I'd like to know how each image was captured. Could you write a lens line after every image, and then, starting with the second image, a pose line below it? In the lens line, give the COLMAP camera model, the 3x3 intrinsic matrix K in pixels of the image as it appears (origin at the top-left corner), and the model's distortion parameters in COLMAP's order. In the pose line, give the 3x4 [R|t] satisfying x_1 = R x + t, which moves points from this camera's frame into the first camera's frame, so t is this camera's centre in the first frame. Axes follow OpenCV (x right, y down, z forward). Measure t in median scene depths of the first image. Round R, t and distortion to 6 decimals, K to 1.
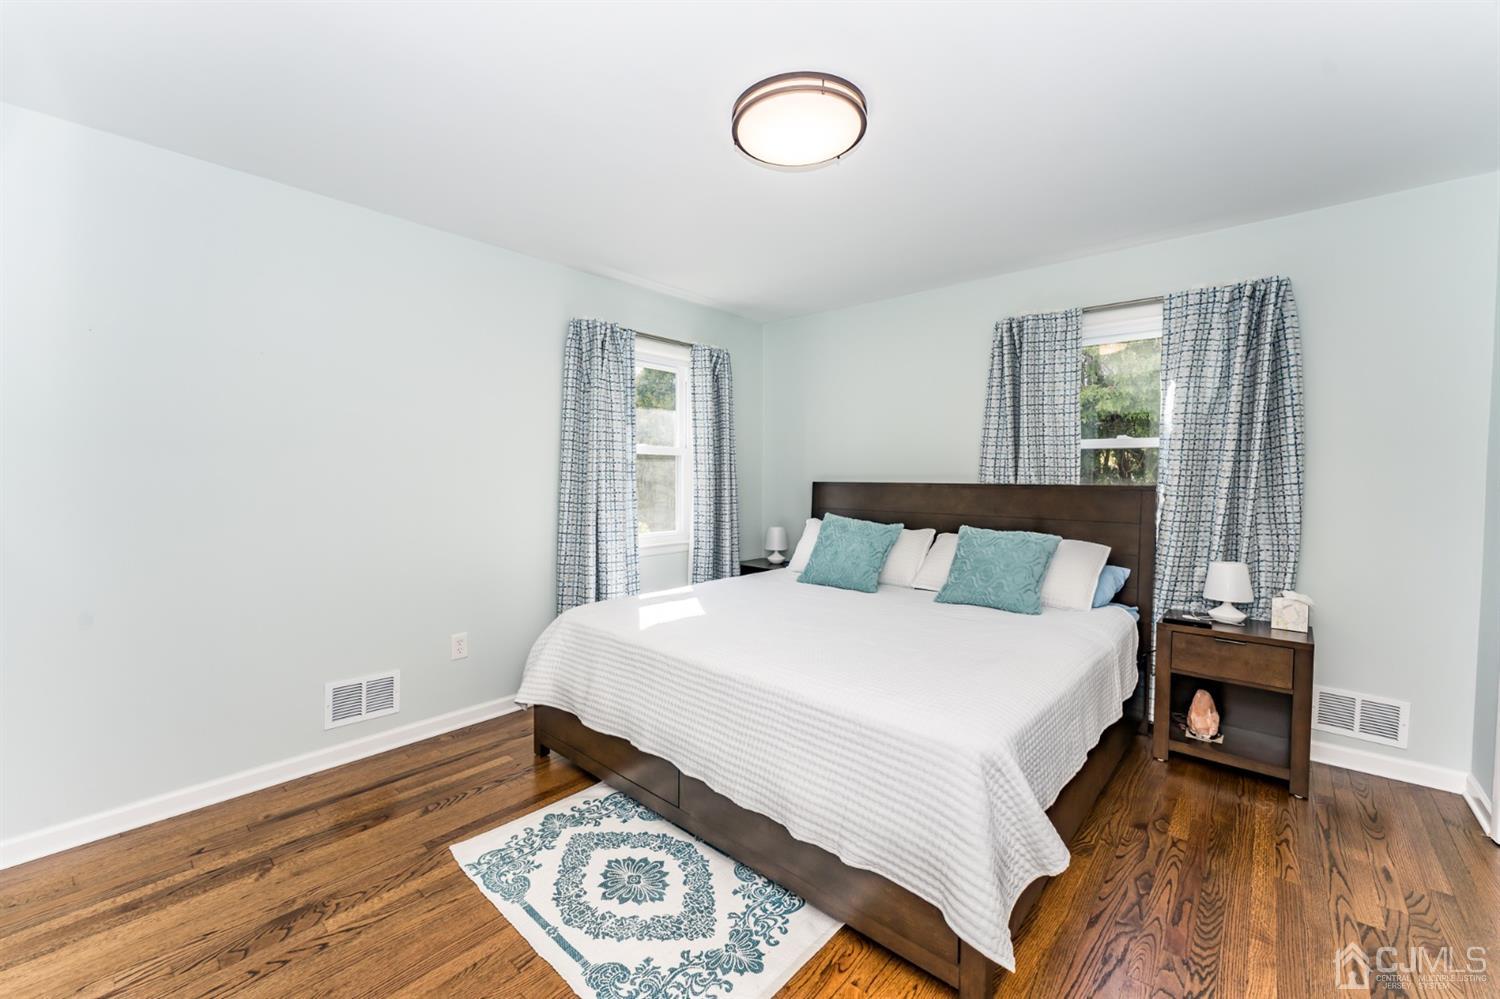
lens RADIAL K [[598.1, 0, 736.8], [0, 598.1, 503.8], [0, 0, 1]] dist [-0.003179, 0.000028]
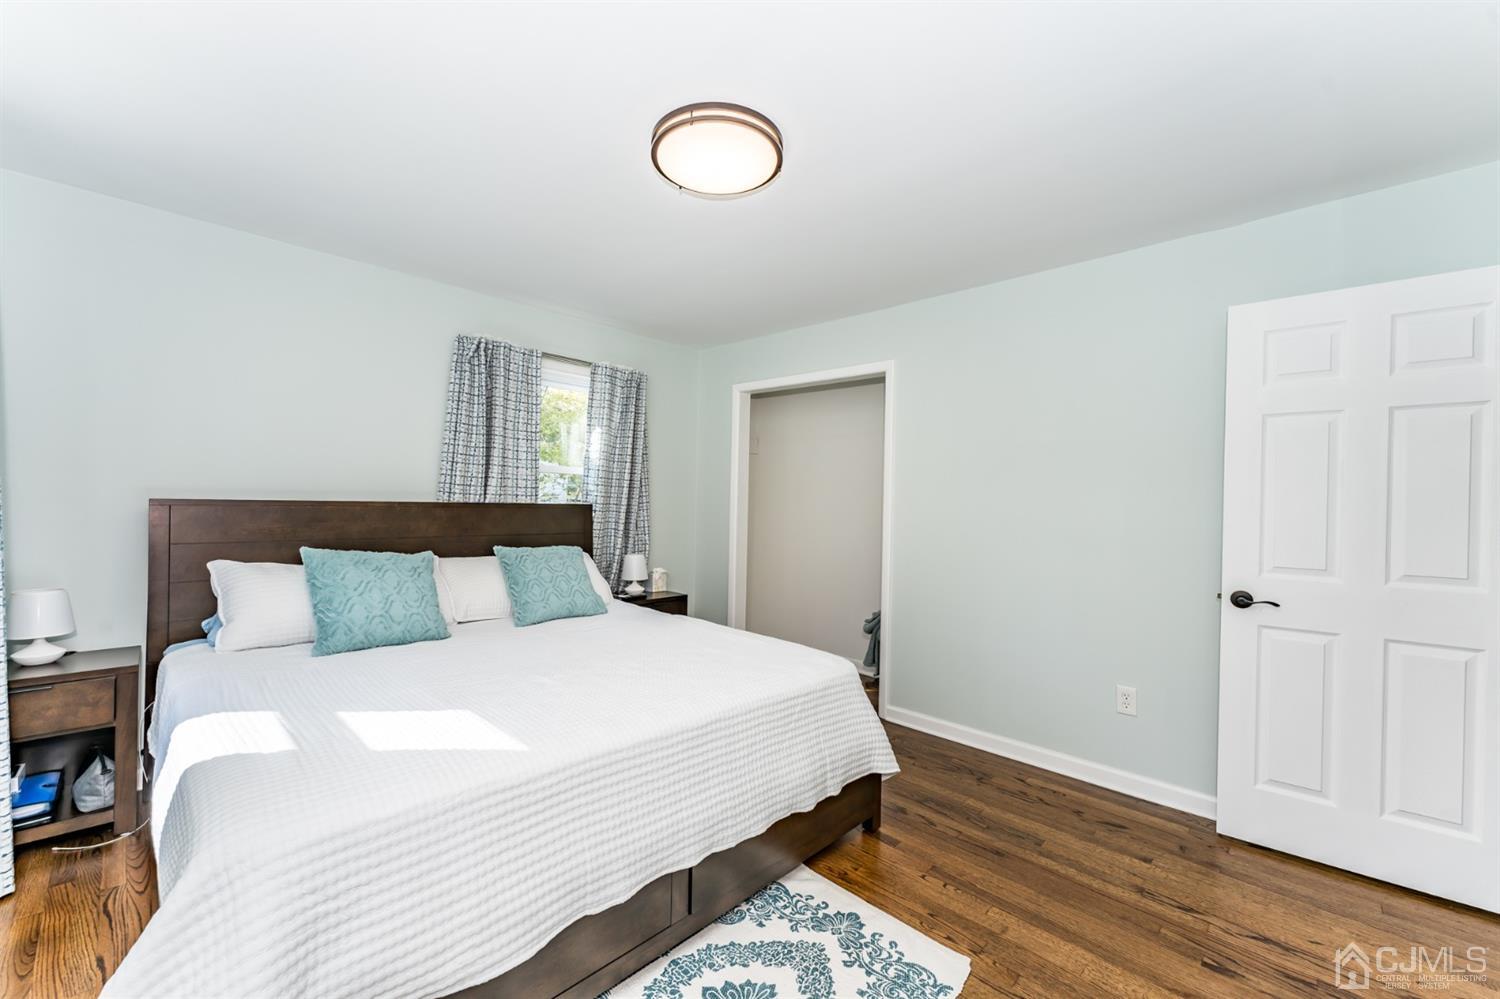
lens RADIAL K [[598.1, 0, 736.8], [0, 598.1, 503.8], [0, 0, 1]] dist [-0.003179, 0.000028]
pose [[0.049974, -0.007435, 0.998723, -0.841506], [0.029750, 0.999540, 0.005953, -0.039173], [-0.998307, 0.029414, 0.050172, 0.838602]]
